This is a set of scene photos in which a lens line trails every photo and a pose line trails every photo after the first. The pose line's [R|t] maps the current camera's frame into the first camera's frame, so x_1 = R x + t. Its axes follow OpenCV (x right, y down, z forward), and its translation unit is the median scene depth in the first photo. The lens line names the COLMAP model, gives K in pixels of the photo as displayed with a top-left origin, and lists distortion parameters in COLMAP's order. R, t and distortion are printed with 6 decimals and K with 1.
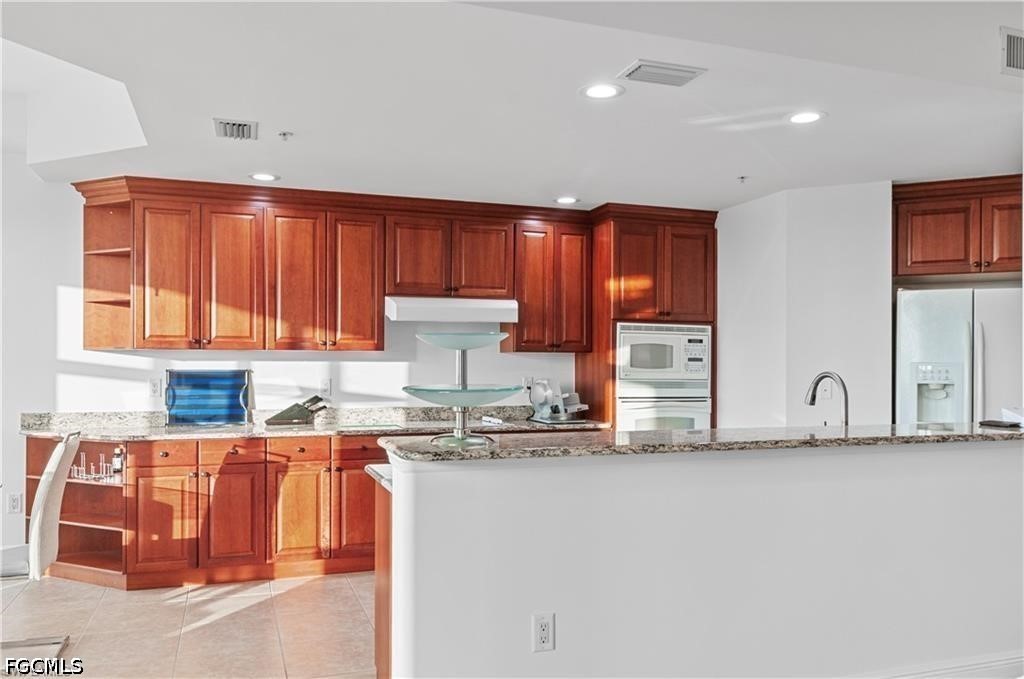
lens RADIAL K [[807.2, 0, 512.7], [0, 807.2, 348.1], [0, 0, 1]] dist [-0.015112, -0.001876]
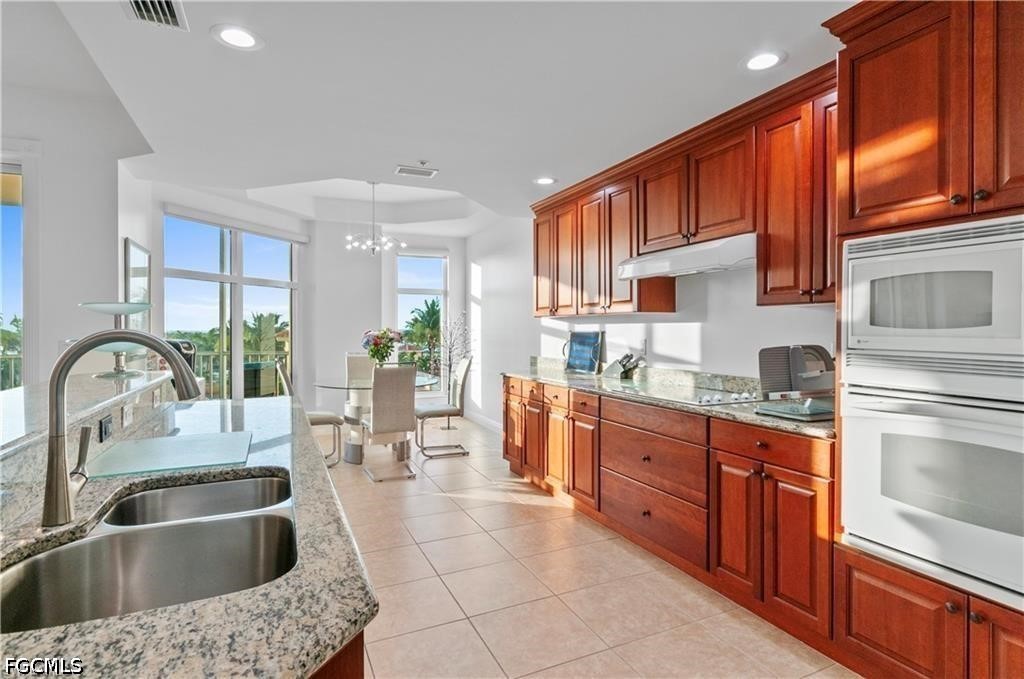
lens RADIAL K [[510.0, 0, 513.0], [0, 510.0, 331.2], [0, 0, 1]] dist [0.004678, 0.000336]
pose [[0.110641, -0.000656, -0.993860, 0.434807], [0.022579, 0.999743, 0.001854, 0.021546], [0.993604, -0.022645, 0.110627, 0.748738]]
